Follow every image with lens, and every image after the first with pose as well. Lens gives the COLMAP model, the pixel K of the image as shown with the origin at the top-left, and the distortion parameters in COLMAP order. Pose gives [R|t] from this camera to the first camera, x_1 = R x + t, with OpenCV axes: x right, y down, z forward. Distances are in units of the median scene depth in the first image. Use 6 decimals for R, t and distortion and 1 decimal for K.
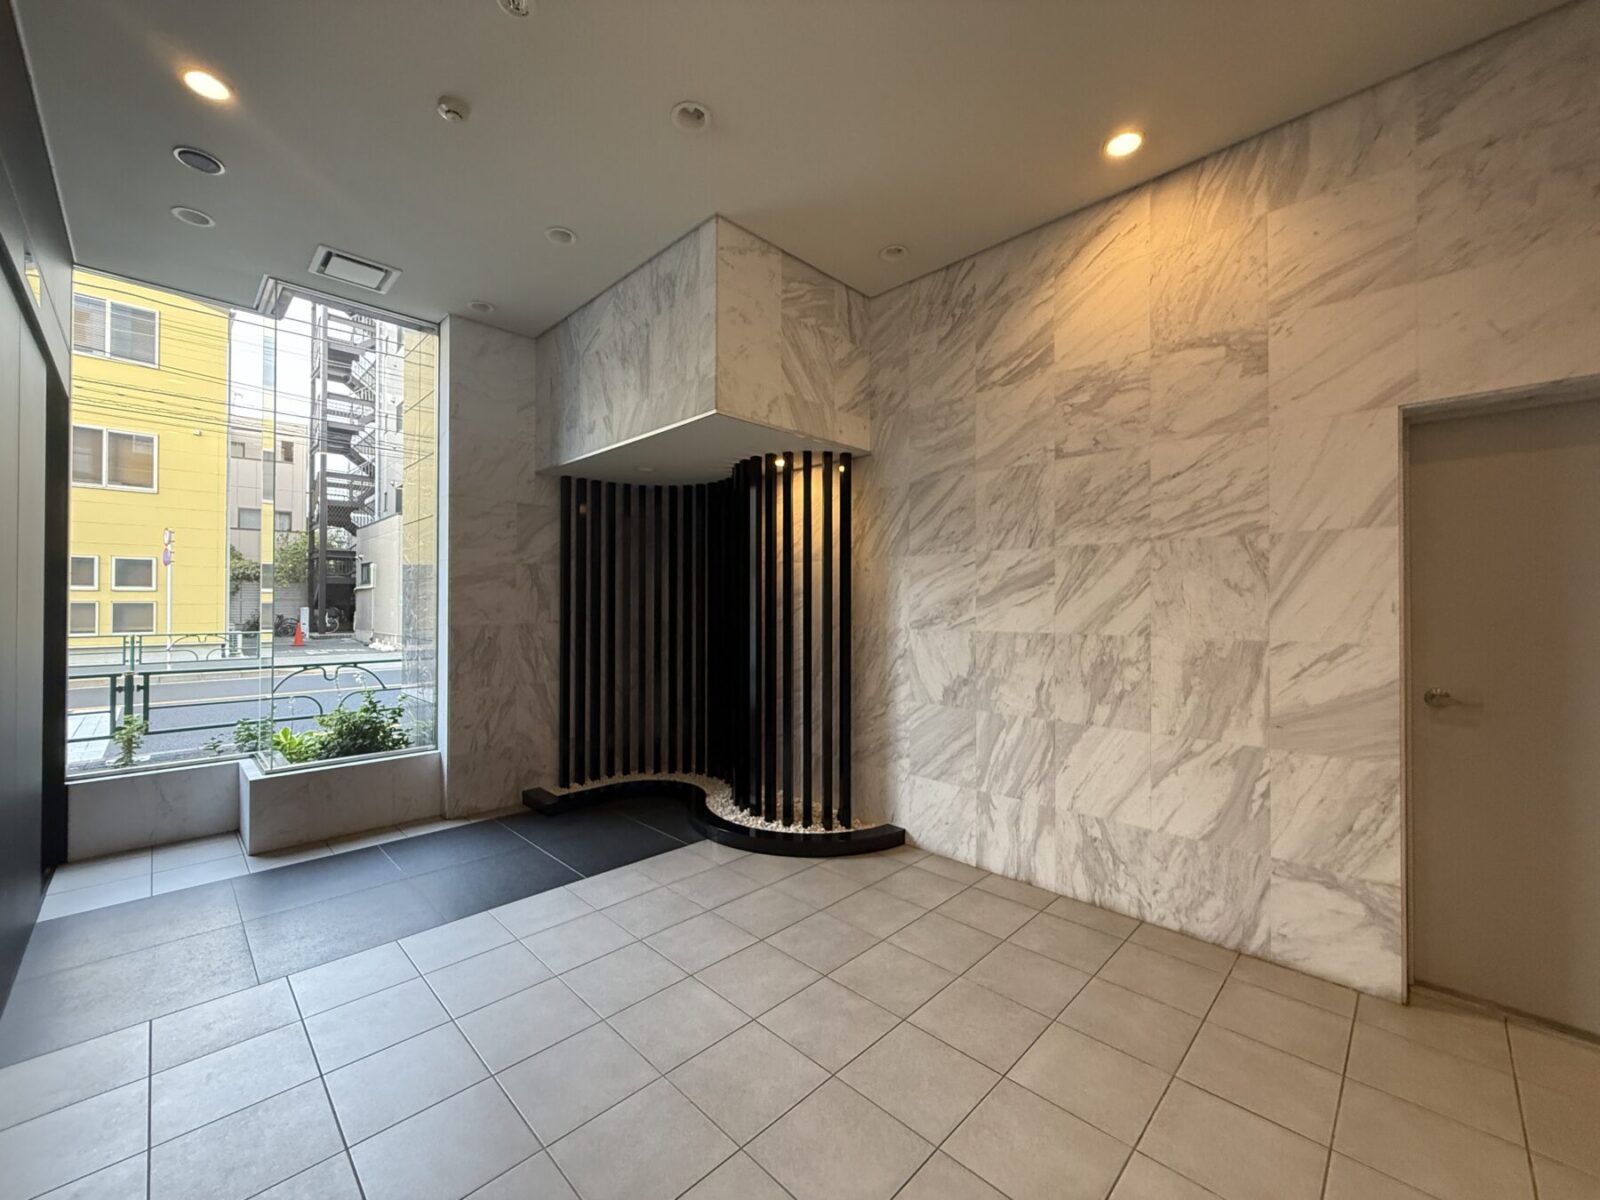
lens RADIAL K [[637.0, 0, 797.5], [0, 637.0, 601.9], [0, 0, 1]] dist [0.000387, -0.000891]
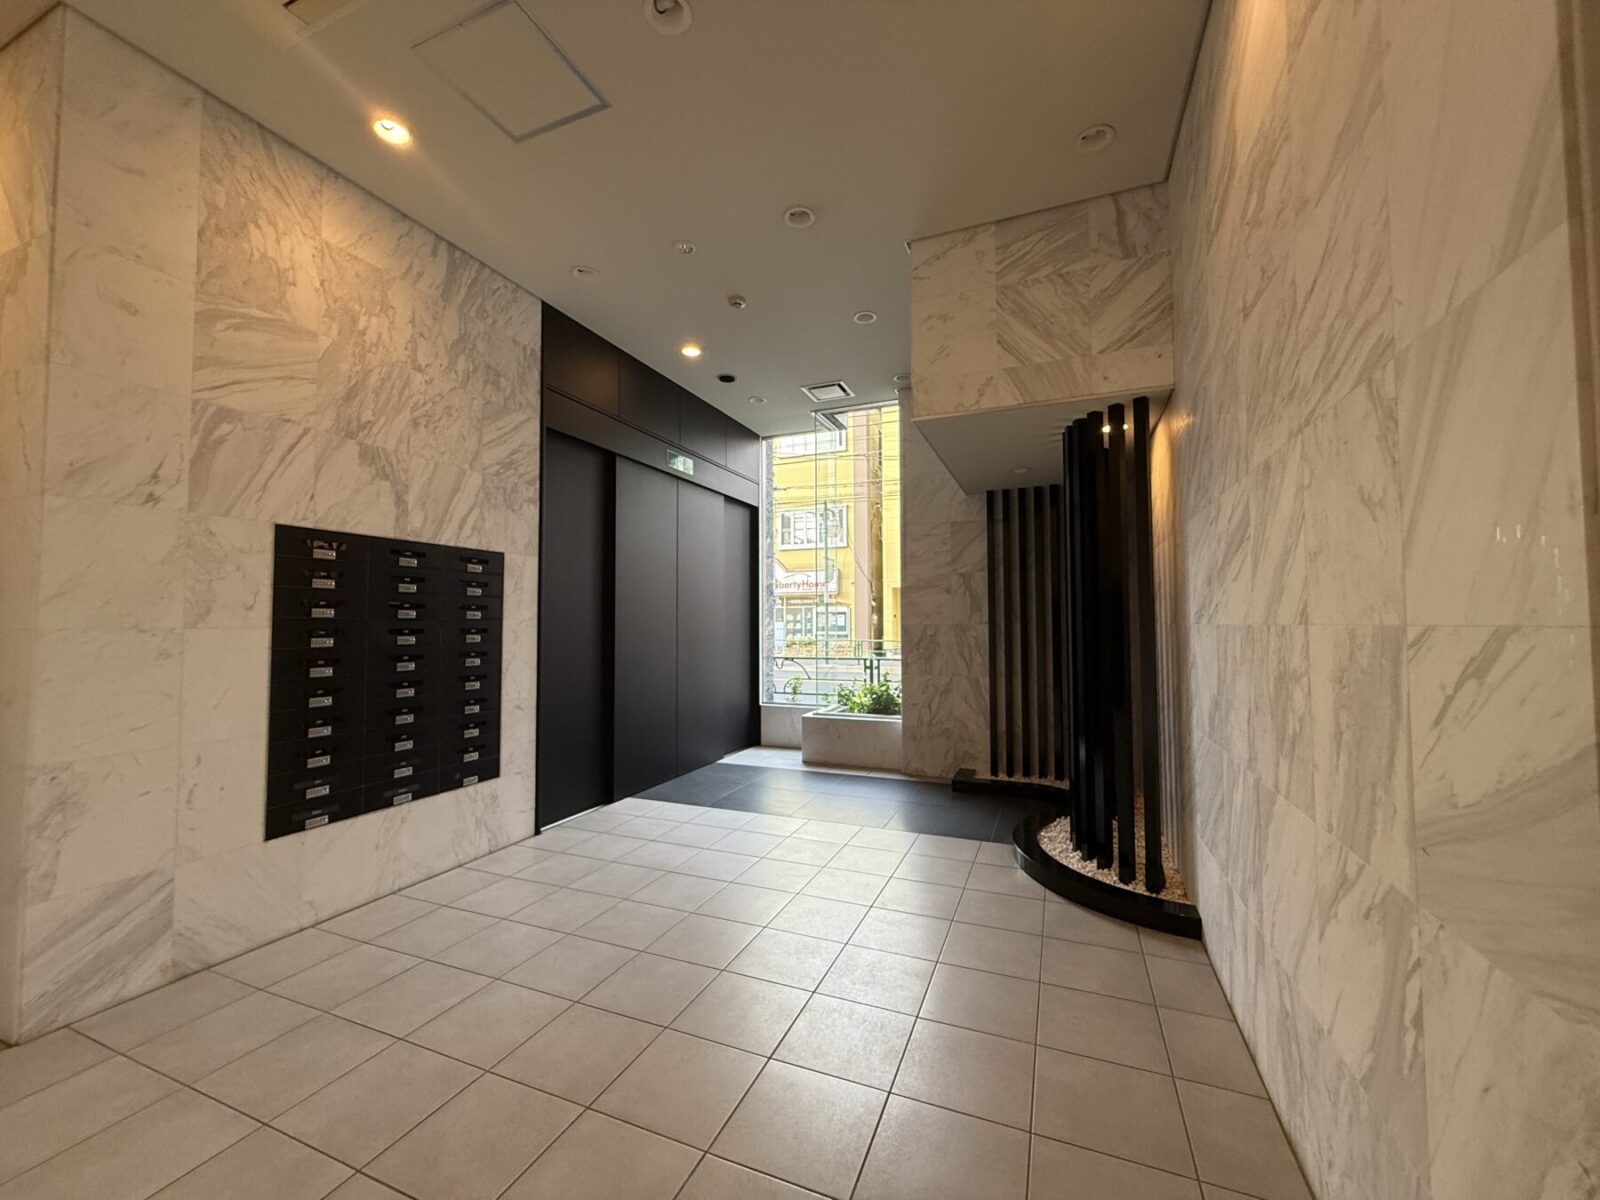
lens RADIAL K [[637.0, 0, 795.9], [0, 637.0, 600.3], [0, 0, 1]] dist [0.000387, -0.000891]
pose [[0.375949, -0.038347, -0.925846, 0.576438], [0.008047, 0.999241, -0.038120, 0.034379], [0.926605, 0.006881, 0.375972, 0.301000]]
